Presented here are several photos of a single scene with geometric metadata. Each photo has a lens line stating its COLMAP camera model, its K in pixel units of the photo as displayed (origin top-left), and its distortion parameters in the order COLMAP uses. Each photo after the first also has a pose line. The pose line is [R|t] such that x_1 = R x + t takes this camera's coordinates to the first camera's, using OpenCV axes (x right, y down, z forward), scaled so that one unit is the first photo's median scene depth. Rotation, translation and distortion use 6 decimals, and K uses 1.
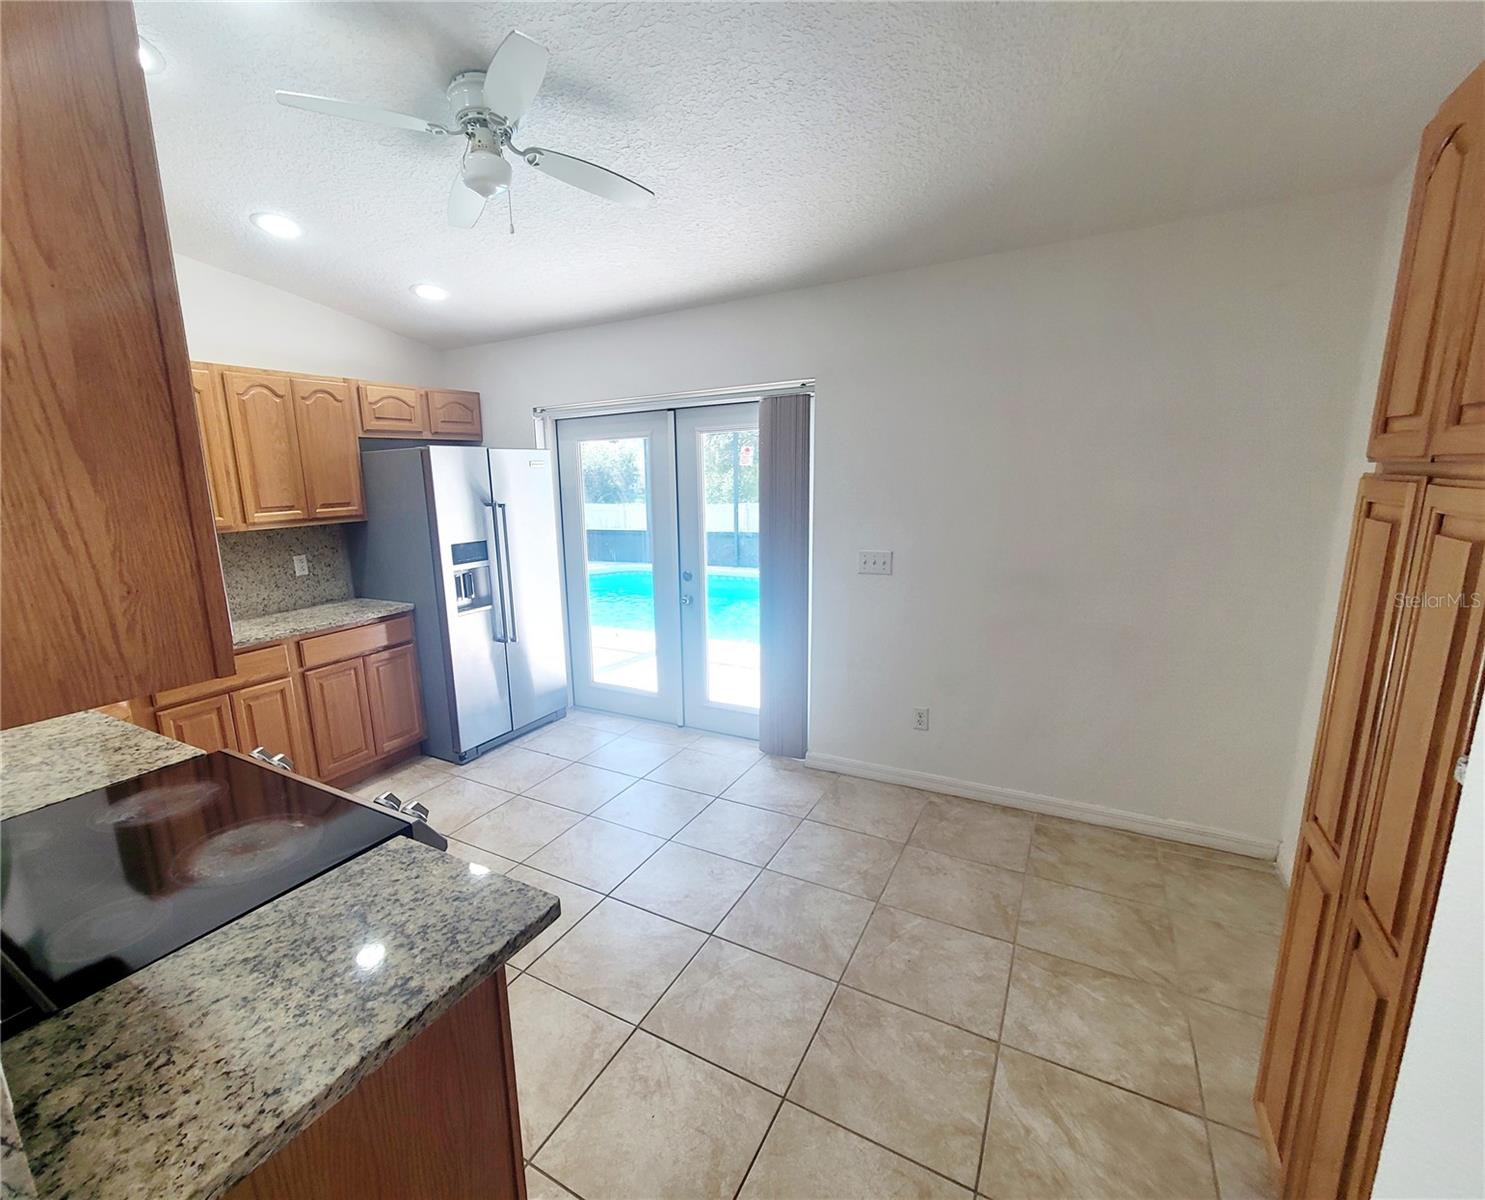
lens RADIAL K [[670.6, 0, 669.3], [0, 670.6, 614.7], [0, 0, 1]] dist [0.004856, 0.000050]
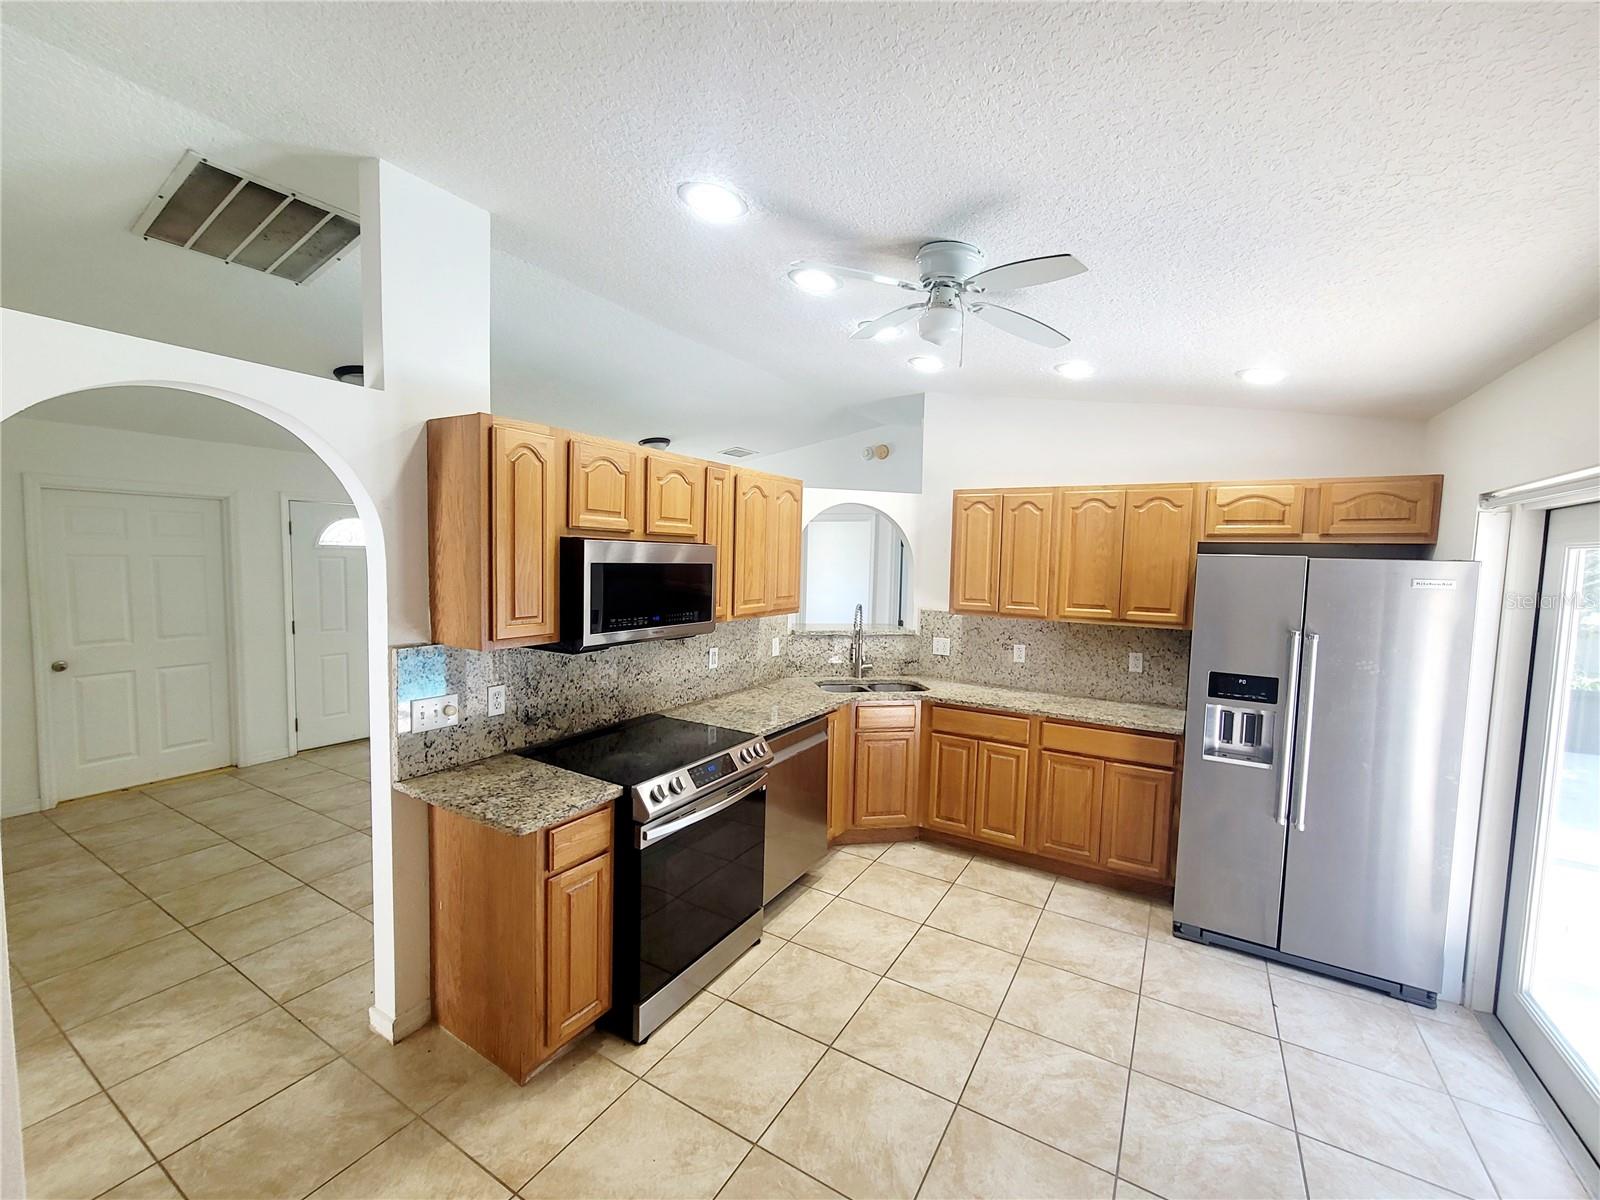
lens RADIAL K [[658.6, 0, 809.0], [0, 658.6, 599.8], [0, 0, 1]] dist [0.000954, -0.000117]
pose [[0.016357, 0.096978, -0.995152, 0.553063], [-0.228316, 0.969352, 0.090711, -0.179639], [0.973450, 0.225726, 0.037998, 0.560755]]
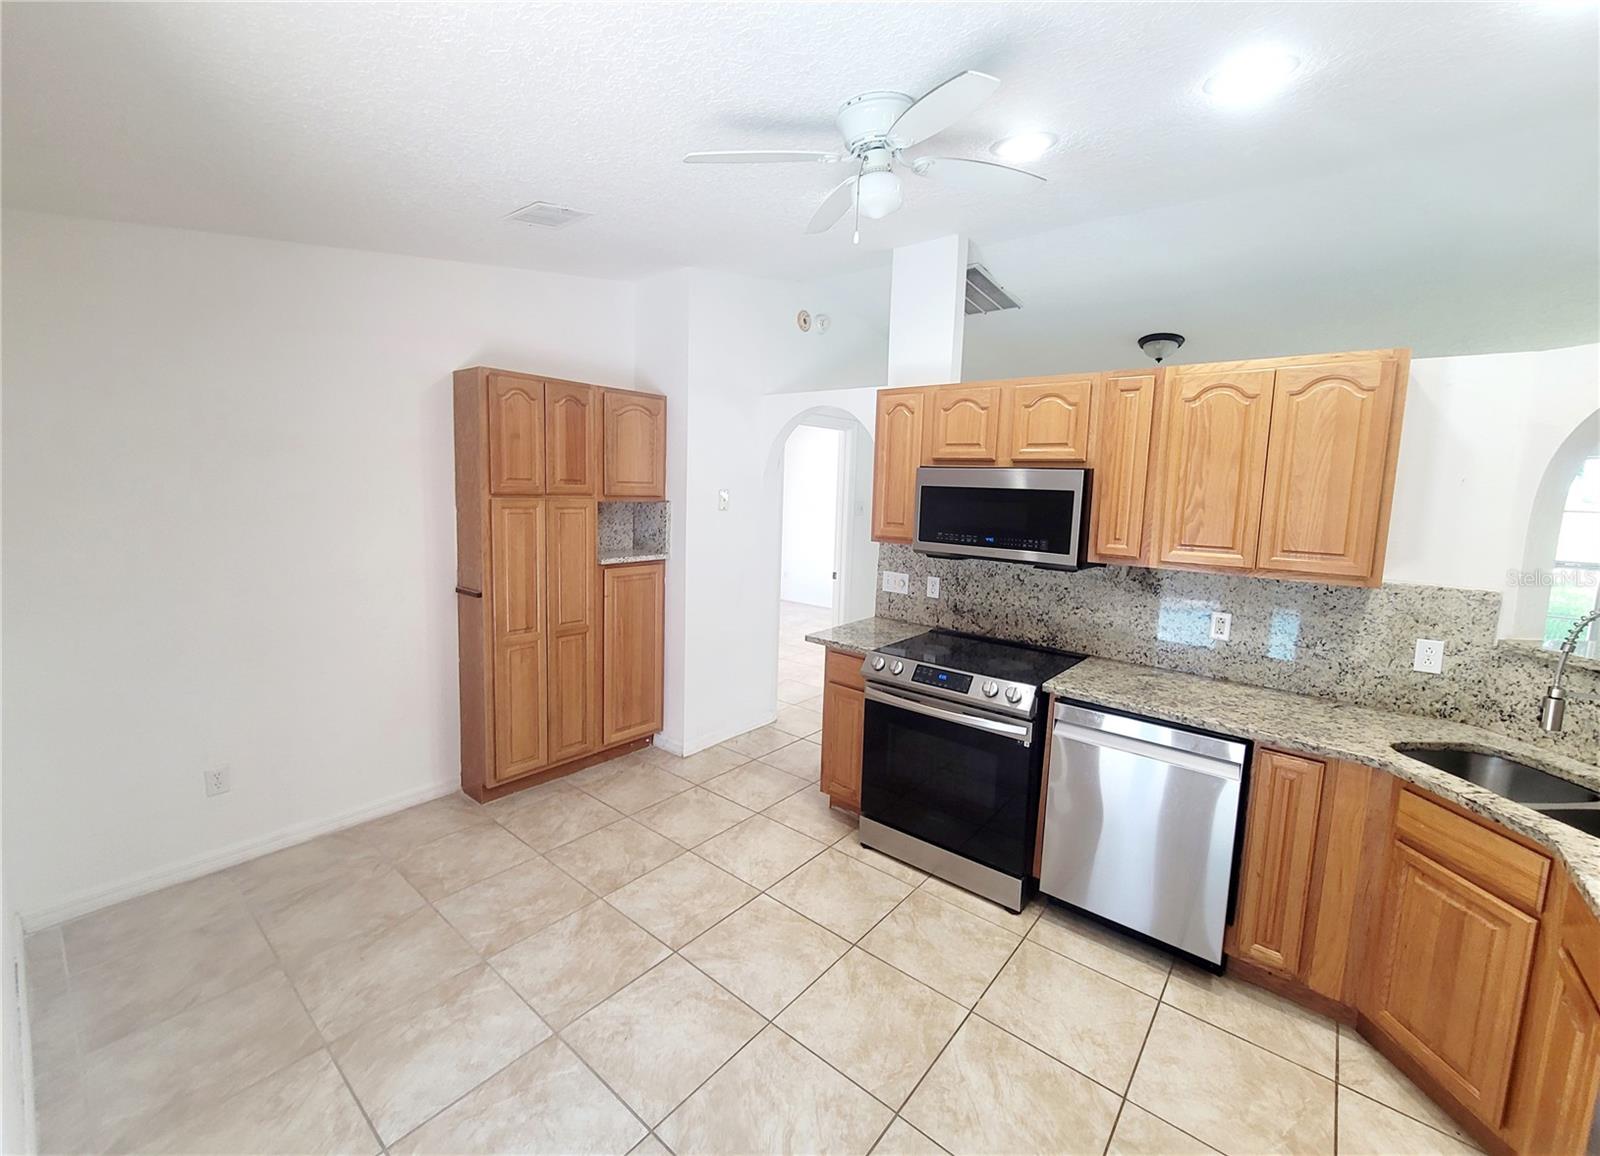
lens RADIAL K [[651.9, 0, 794.2], [0, 651.9, 554.1], [0, 0, 1]] dist [-0.001118, -0.000155]
pose [[-0.989558, -0.017160, 0.143110, -0.190520], [0.027224, 0.952763, 0.302492, -0.301260], [-0.141541, 0.303229, -0.942347, 1.338813]]
